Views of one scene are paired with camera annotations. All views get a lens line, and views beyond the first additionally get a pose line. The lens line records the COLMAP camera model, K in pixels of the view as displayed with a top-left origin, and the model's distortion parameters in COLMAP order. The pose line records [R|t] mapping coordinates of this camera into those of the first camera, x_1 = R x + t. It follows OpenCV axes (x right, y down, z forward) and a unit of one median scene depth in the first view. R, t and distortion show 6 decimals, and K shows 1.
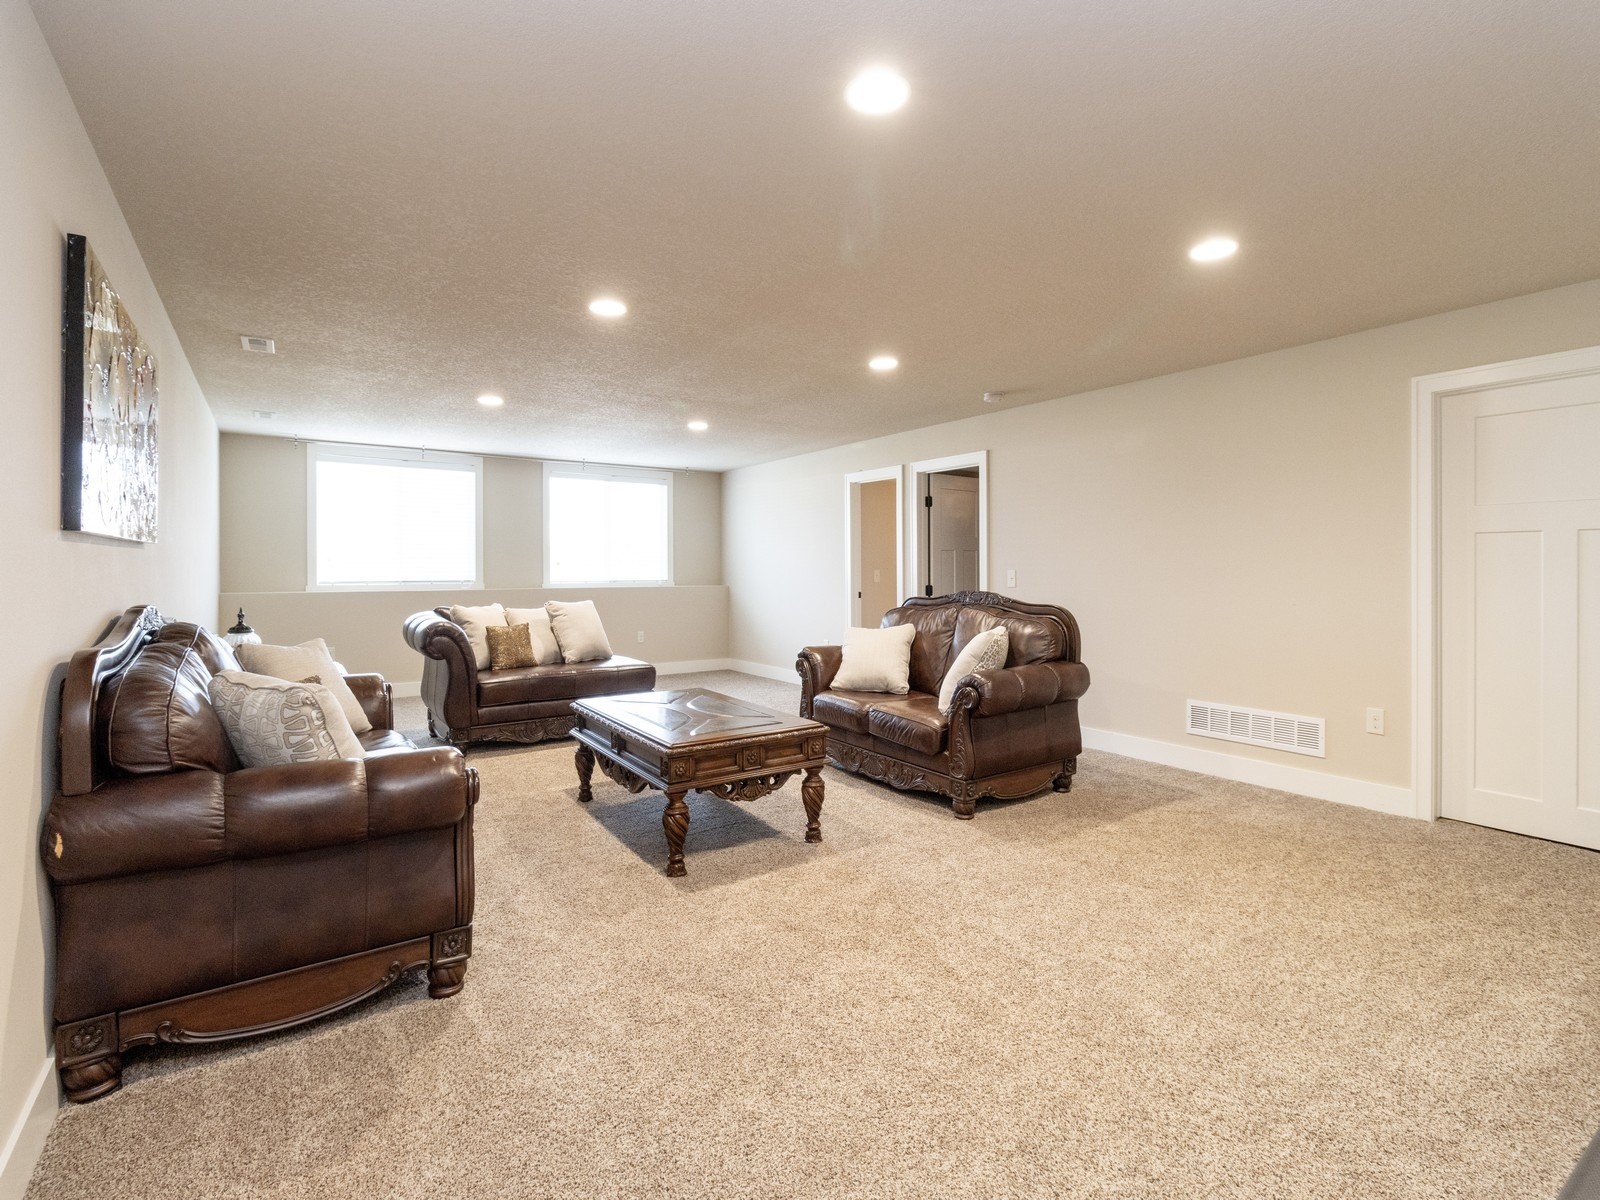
lens RADIAL K [[763.2, 0, 798.8], [0, 763.2, 581.4], [0, 0, 1]] dist [-0.002822, -0.000506]
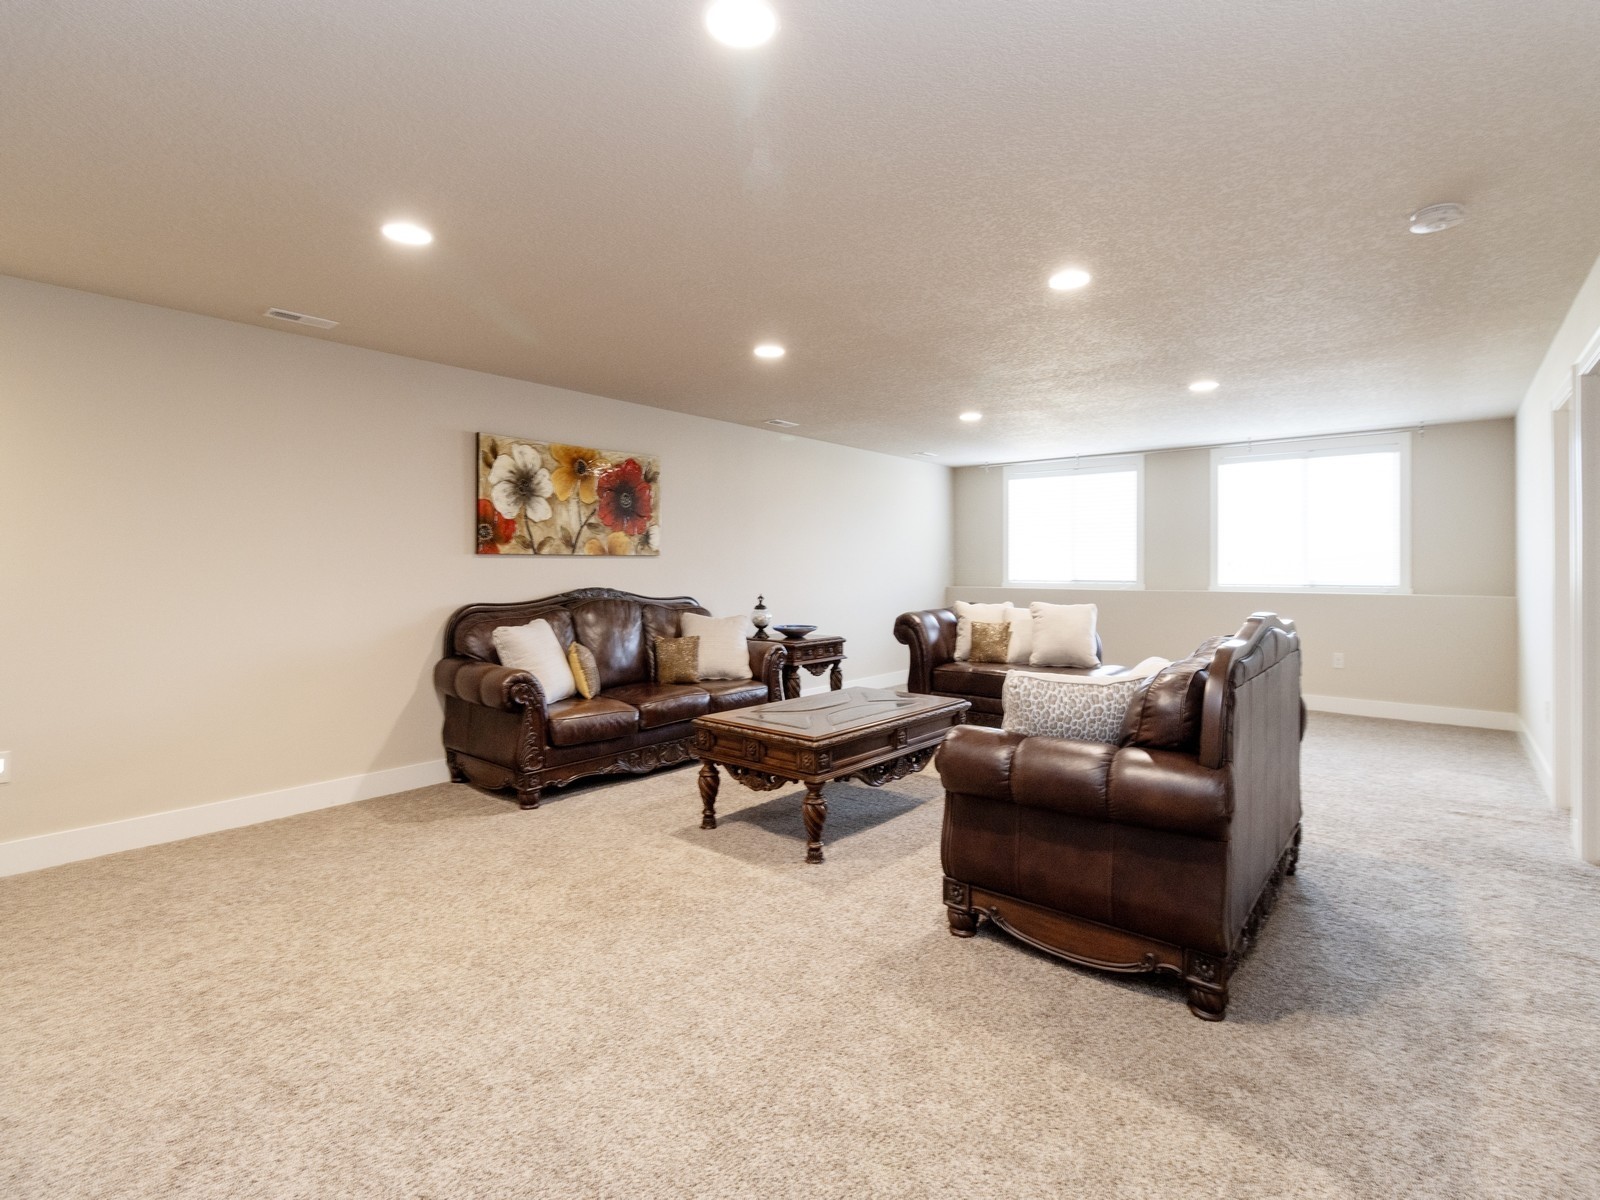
lens RADIAL K [[763.2, 0, 798.8], [0, 763.2, 581.4], [0, 0, 1]] dist [-0.002822, -0.000506]
pose [[0.265232, 0.015329, -0.964063, 0.557310], [-0.016880, 0.999794, 0.011254, -0.007506], [0.964037, 0.013288, 0.265436, 0.449504]]
